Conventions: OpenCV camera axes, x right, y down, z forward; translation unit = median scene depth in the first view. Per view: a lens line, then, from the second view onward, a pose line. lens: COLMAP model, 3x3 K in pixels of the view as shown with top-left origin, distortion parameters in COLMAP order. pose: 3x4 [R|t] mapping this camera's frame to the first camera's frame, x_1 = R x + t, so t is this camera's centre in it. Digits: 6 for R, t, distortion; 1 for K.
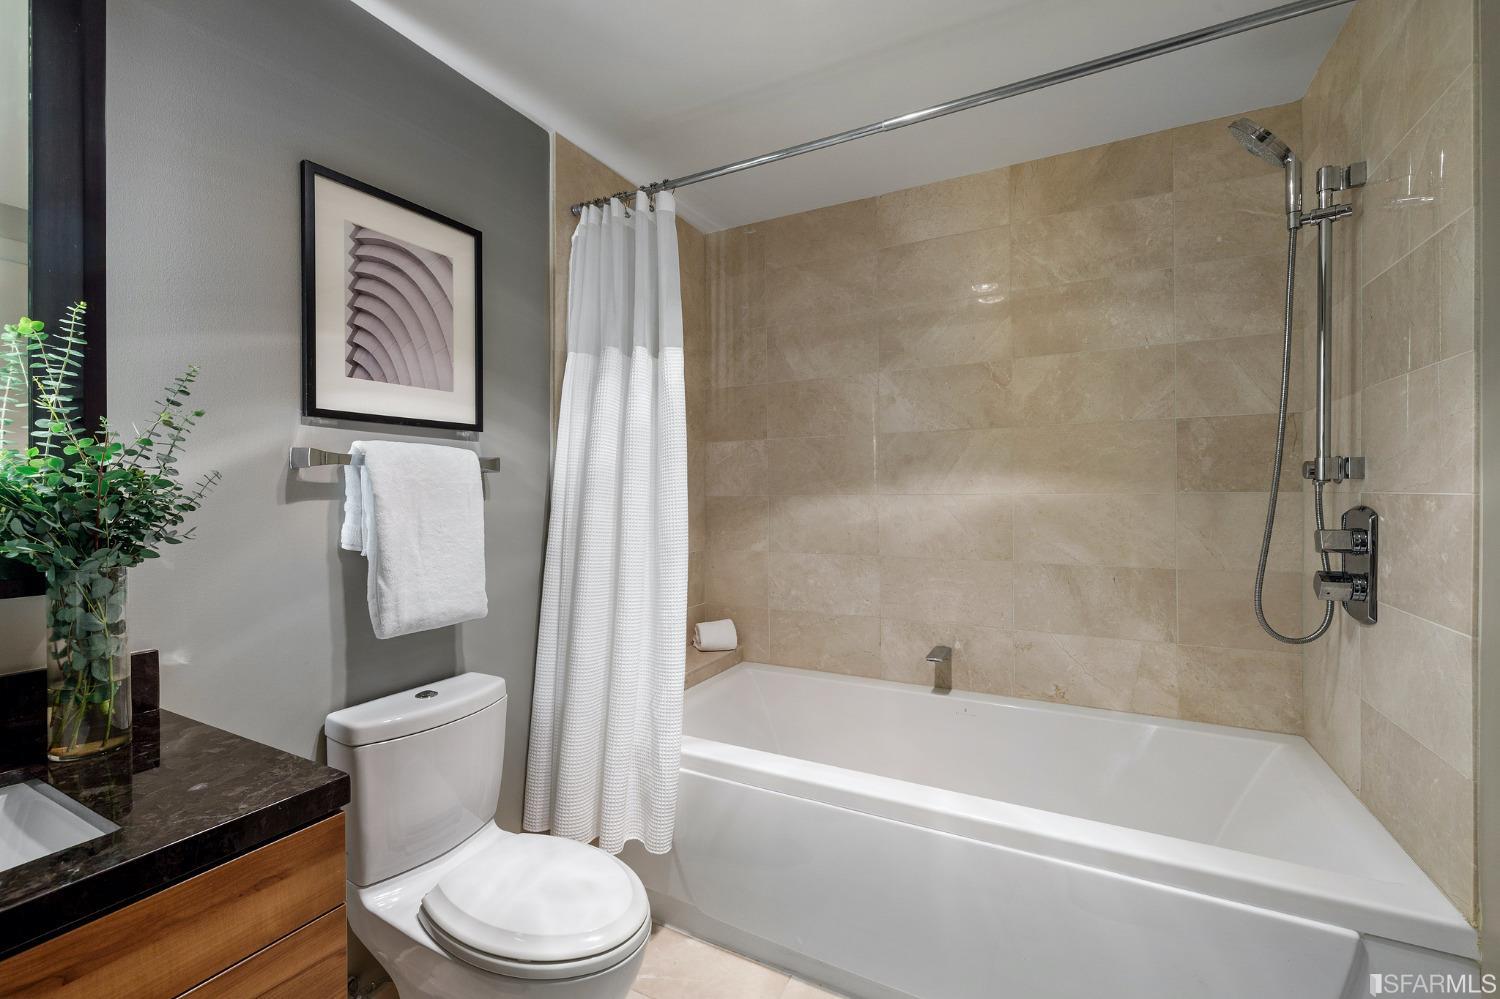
lens RADIAL K [[629.2, 0, 744.1], [0, 629.2, 487.8], [0, 0, 1]] dist [-0.001392, 0.000010]
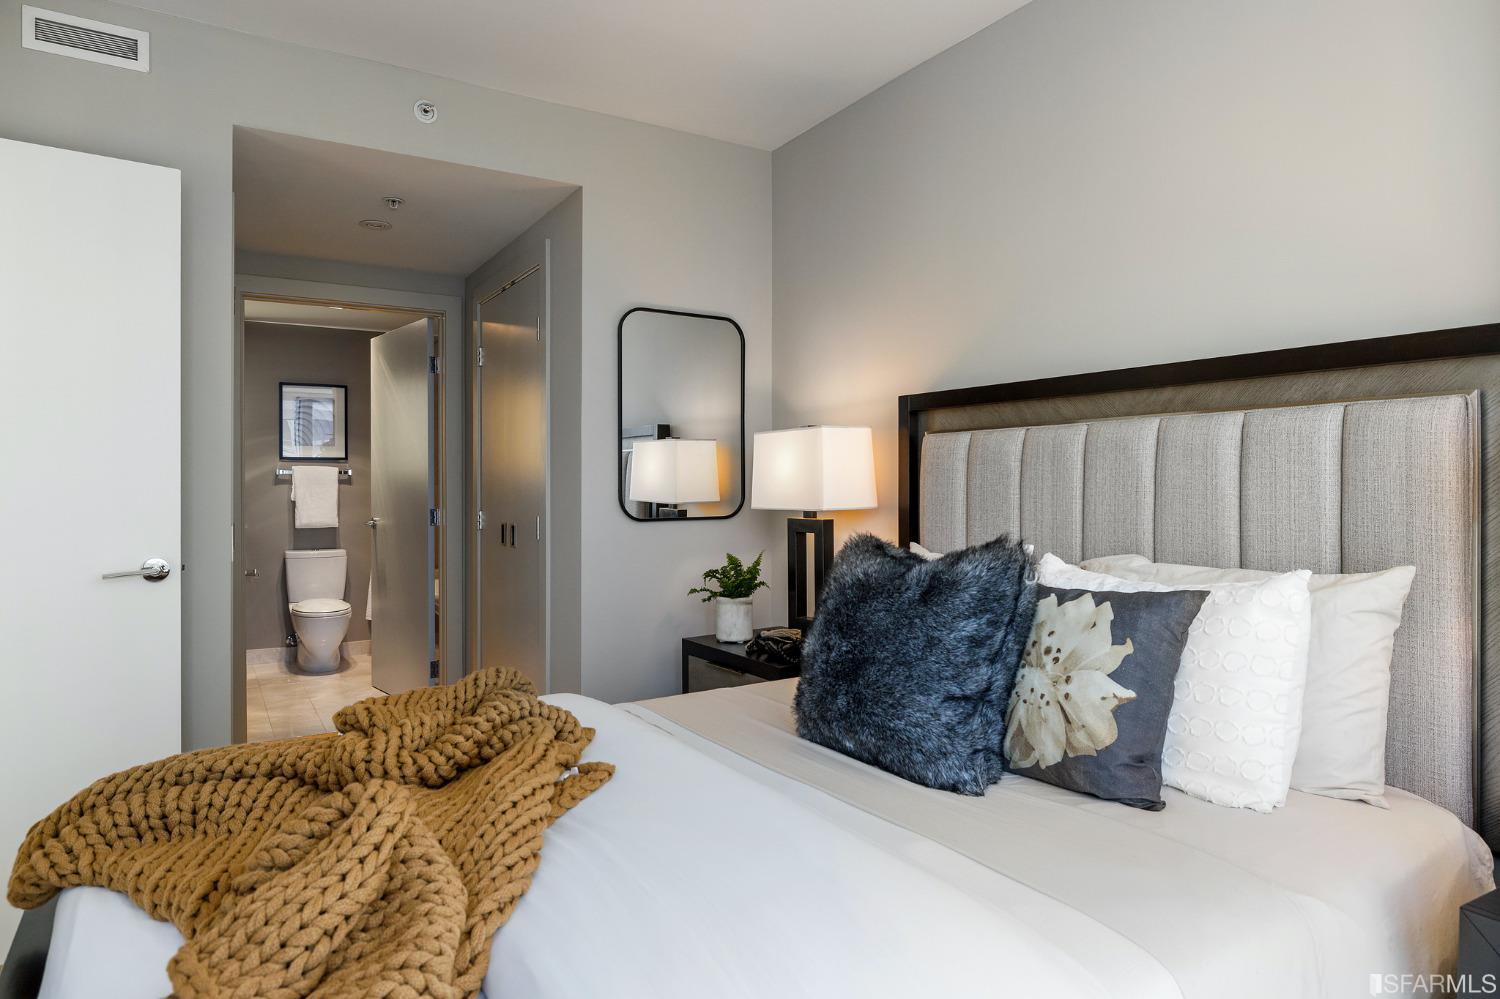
lens RADIAL K [[882.0, 0, 751.2], [0, 882.0, 483.4], [0, 0, 1]] dist [0.001653, 0.000264]
pose [[0.868618, 0.000853, -0.495481, 3.545873], [0.002089, 0.999983, 0.005385, -0.007703], [0.495478, -0.005712, 0.868602, -1.706840]]
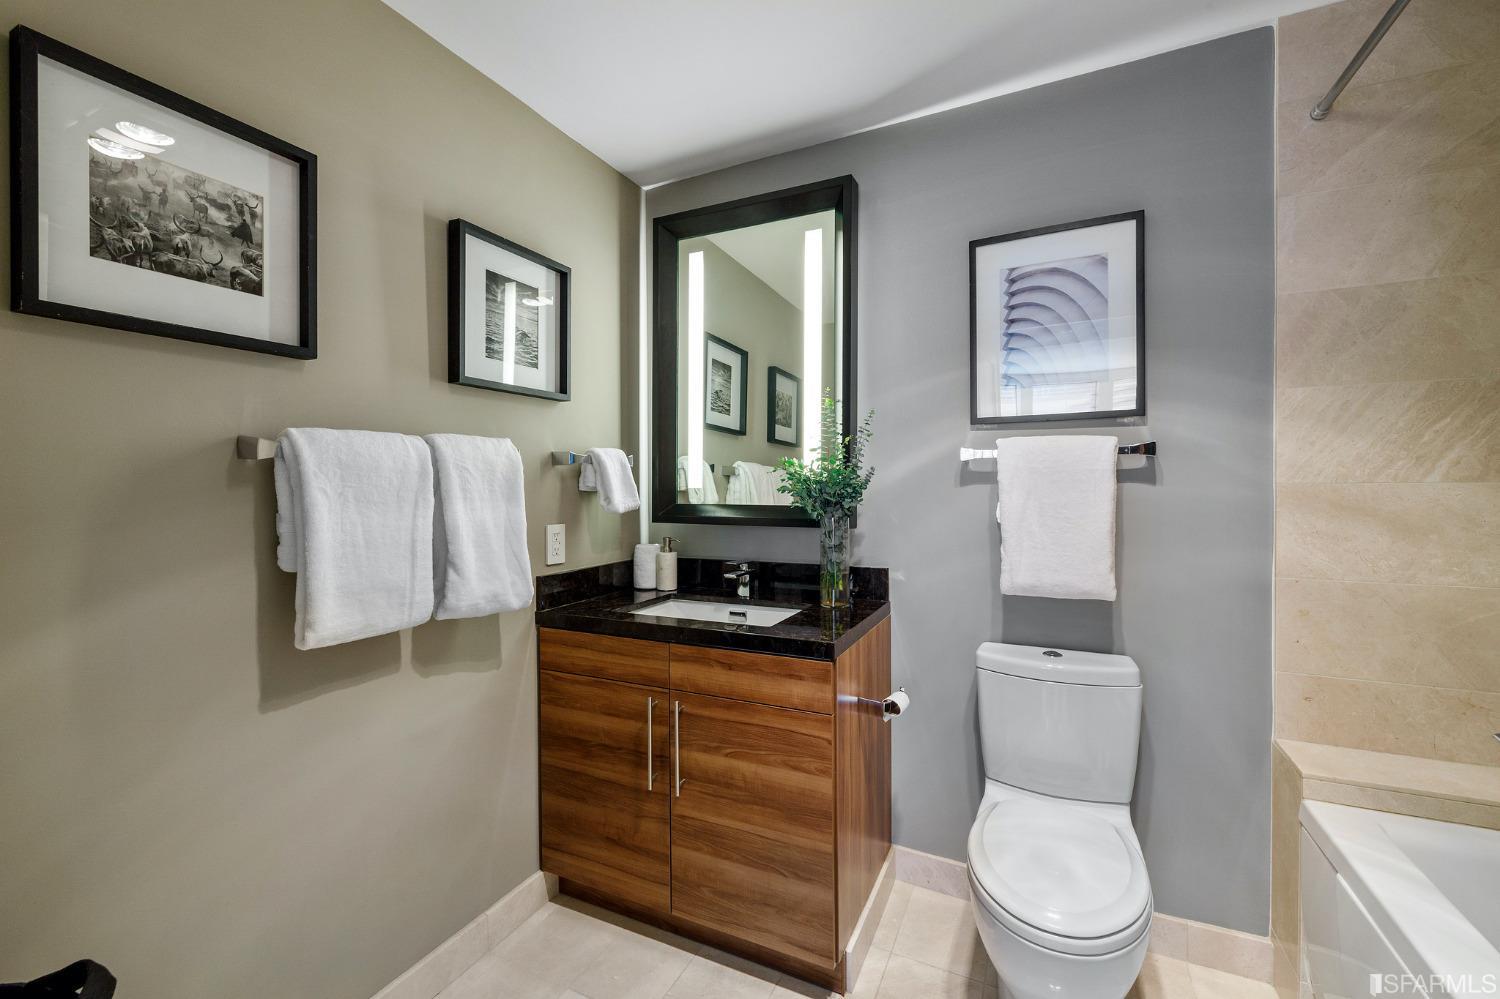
lens RADIAL K [[629.2, 0, 744.1], [0, 629.2, 487.8], [0, 0, 1]] dist [-0.001392, 0.000010]
pose [[0.036901, 0.009714, -0.999272, 0.643076], [0.013014, 0.999863, 0.010200, 0.005161], [0.999234, -0.013381, 0.036770, 0.413319]]
